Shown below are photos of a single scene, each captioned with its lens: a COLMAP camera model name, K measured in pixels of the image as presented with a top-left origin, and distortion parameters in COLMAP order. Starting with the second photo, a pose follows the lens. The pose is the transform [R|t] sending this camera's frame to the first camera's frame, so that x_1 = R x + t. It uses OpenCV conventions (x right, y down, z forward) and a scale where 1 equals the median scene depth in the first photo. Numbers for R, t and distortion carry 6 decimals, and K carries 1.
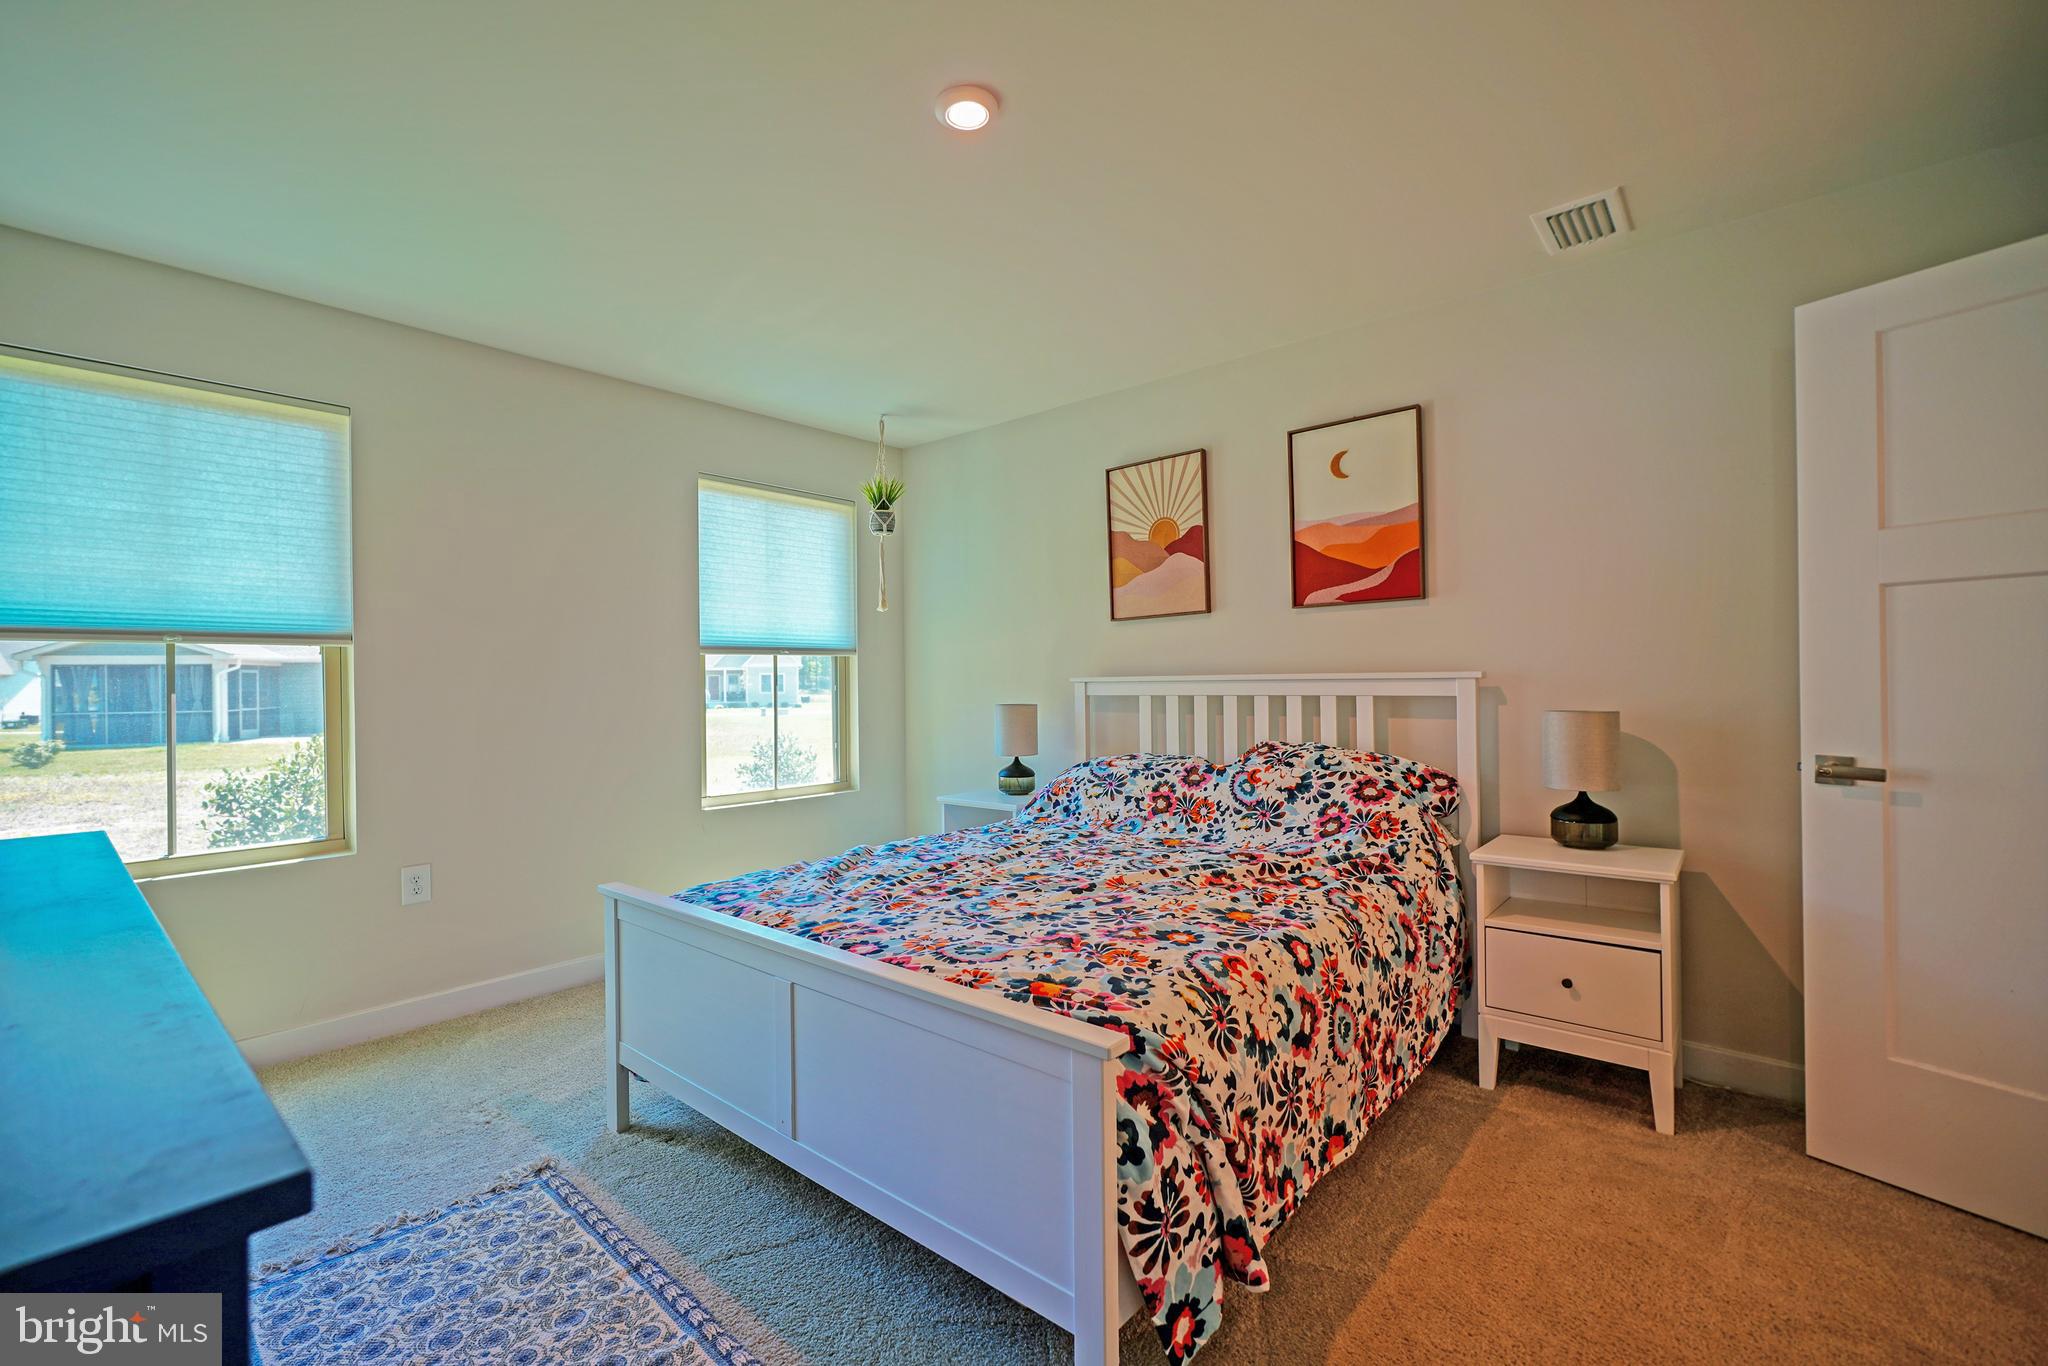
lens RADIAL K [[886.2, 0, 1010.0], [0, 886.2, 680.6], [0, 0, 1]] dist [-0.007323, 0.004626]
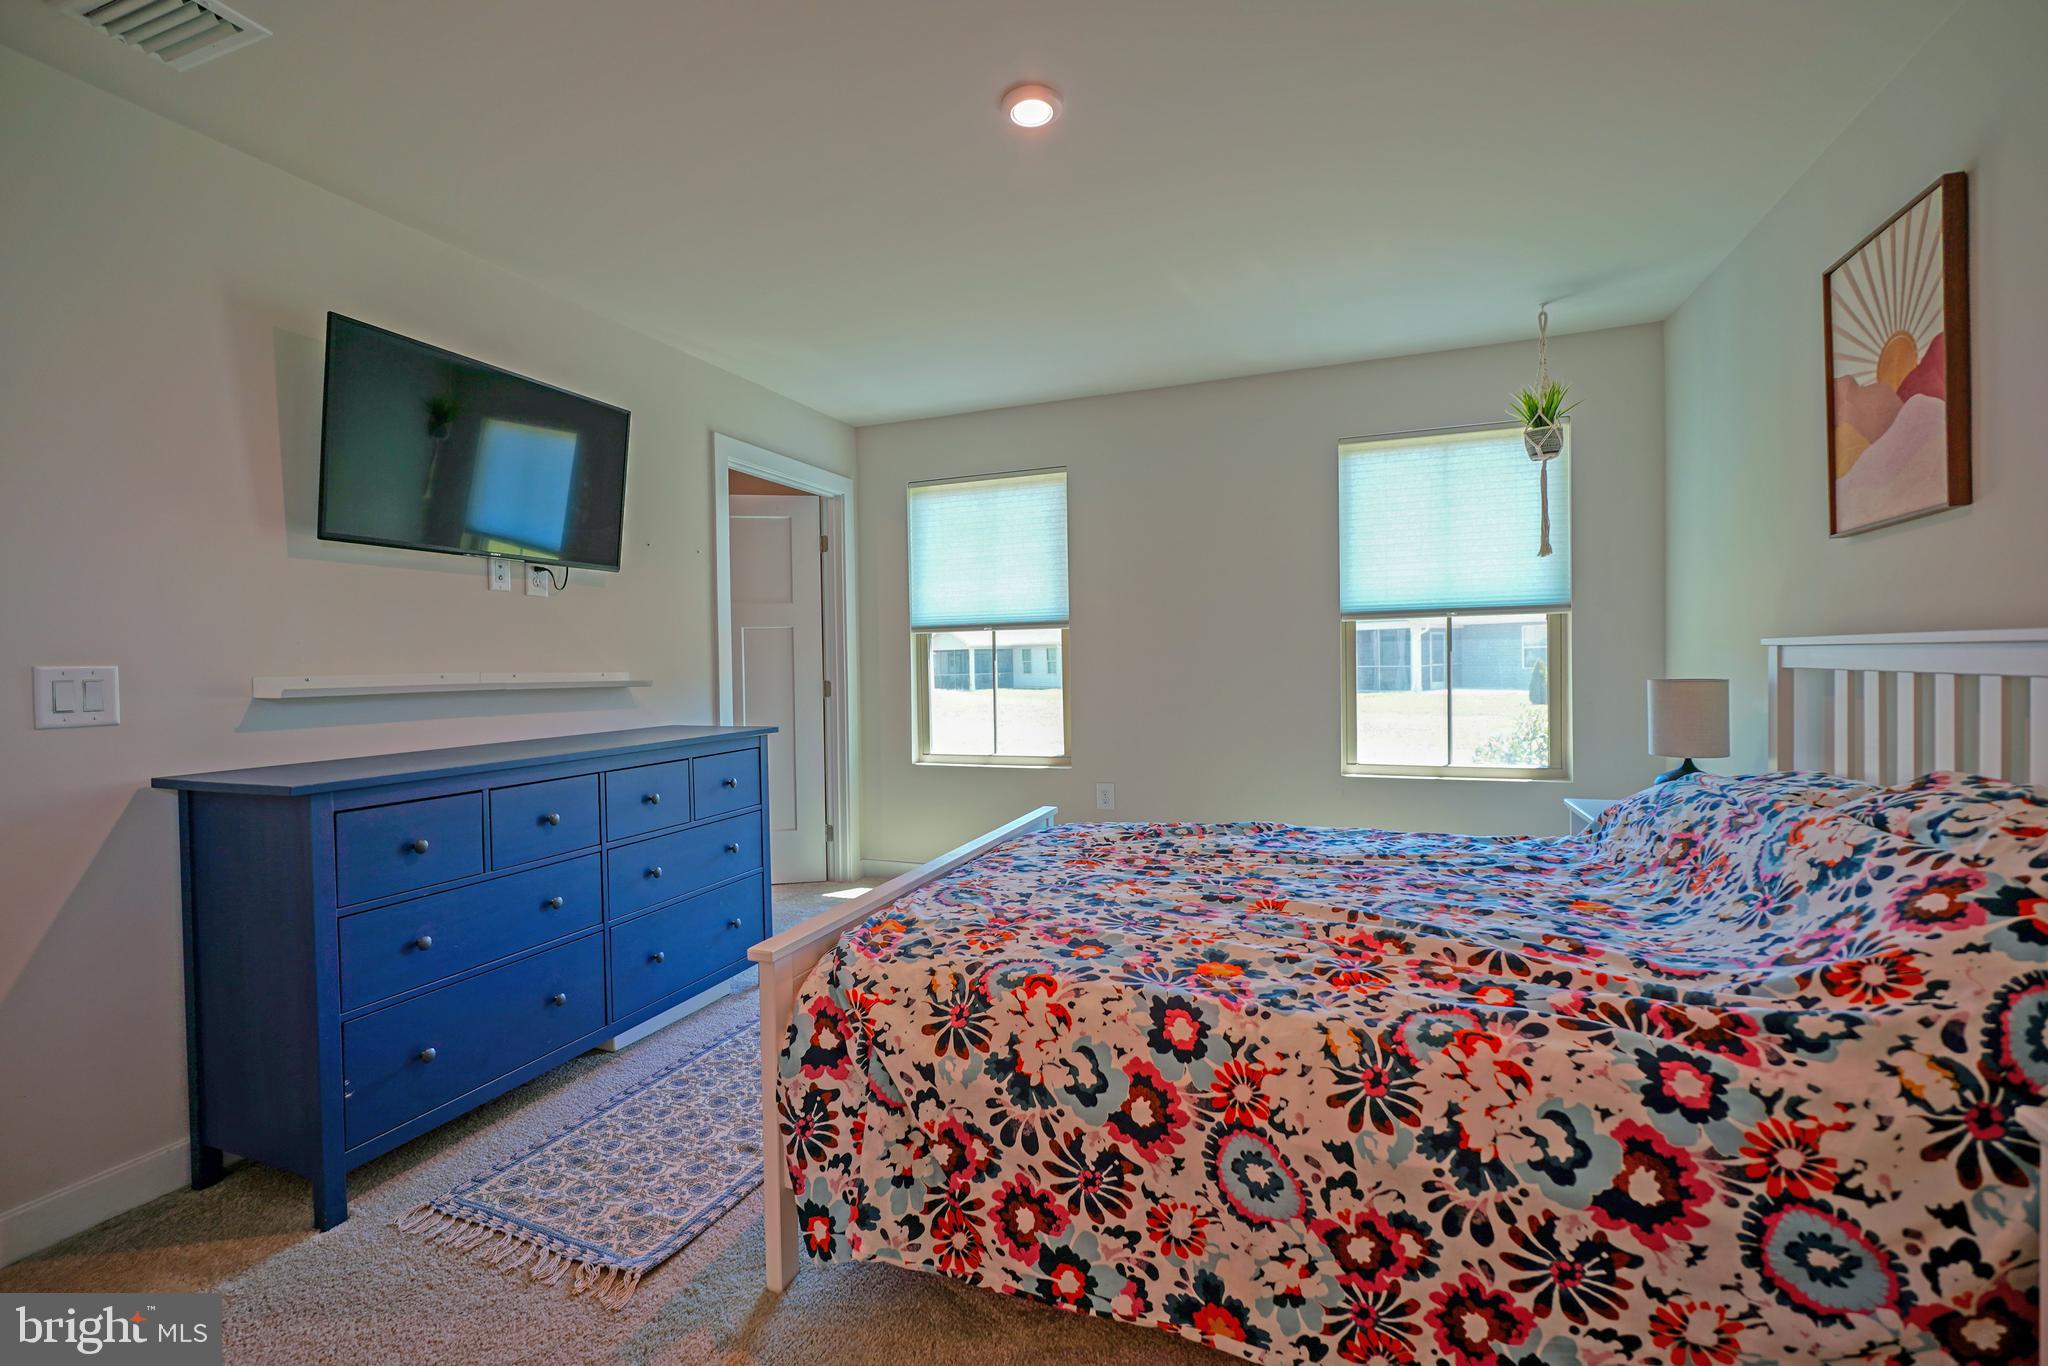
lens RADIAL K [[886.2, 0, 1010.0], [0, 886.2, 680.6], [0, 0, 1]] dist [-0.007323, 0.004626]
pose [[0.341447, 0.028787, -0.939460, 0.579163], [0.017330, 0.999168, 0.036915, -0.007138], [0.939741, -0.028885, 0.340664, 0.373900]]
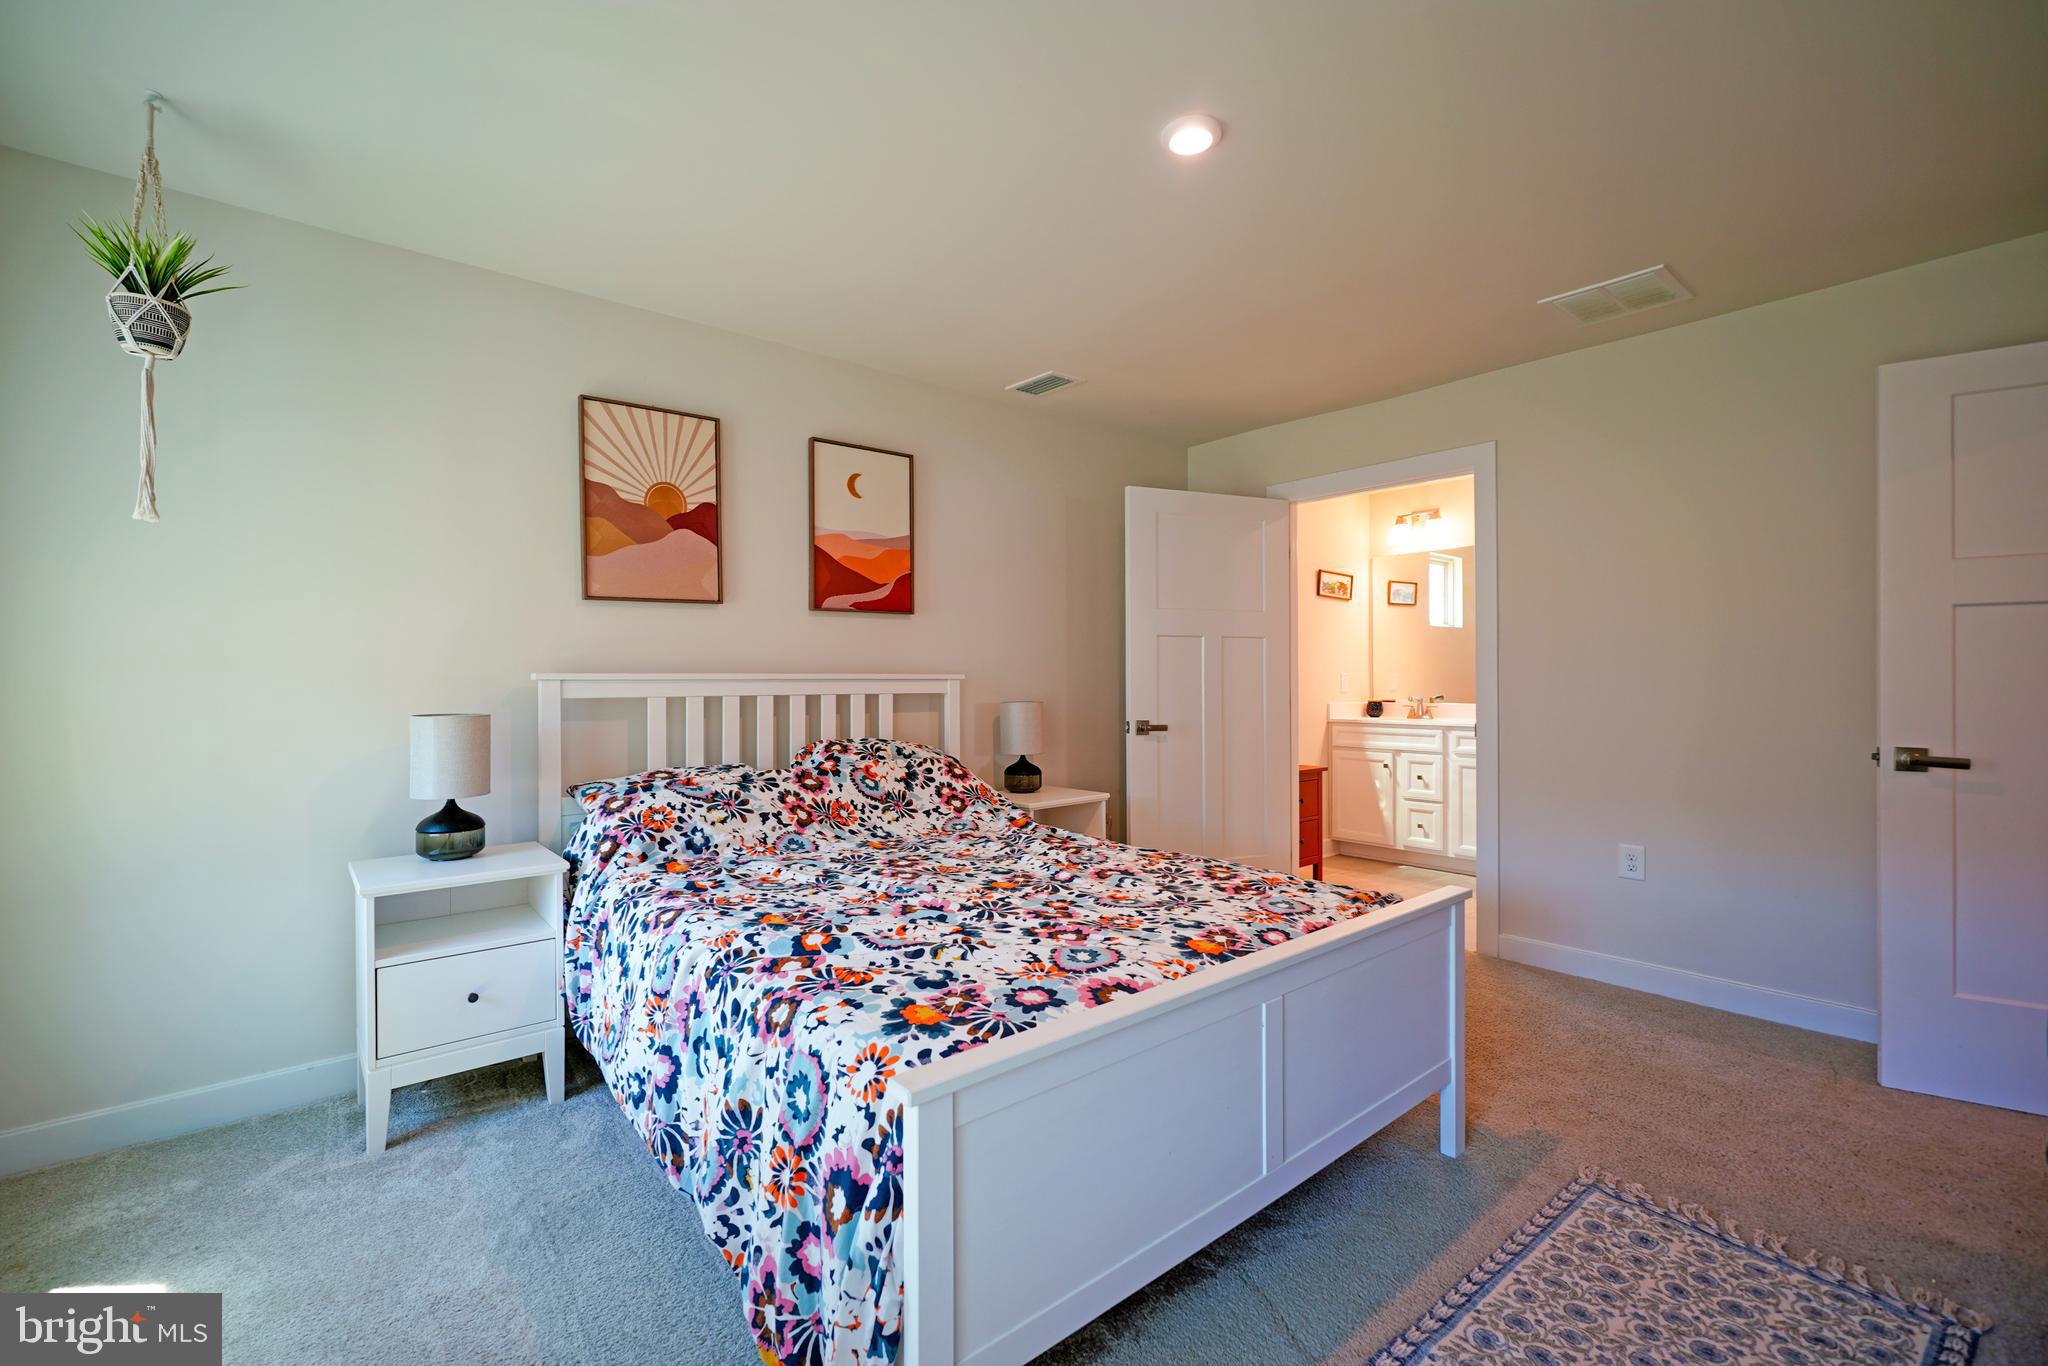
lens RADIAL K [[868.5, 0, 1024.0], [0, 868.5, 683.0], [0, 0, 1]] dist [-0.012275, 0.000378]
pose [[0.153641, 0.006535, 0.988105, -0.673710], [-0.000158, 0.999978, -0.006589, 0.010321], [-0.988127, 0.000856, 0.153638, 0.638982]]
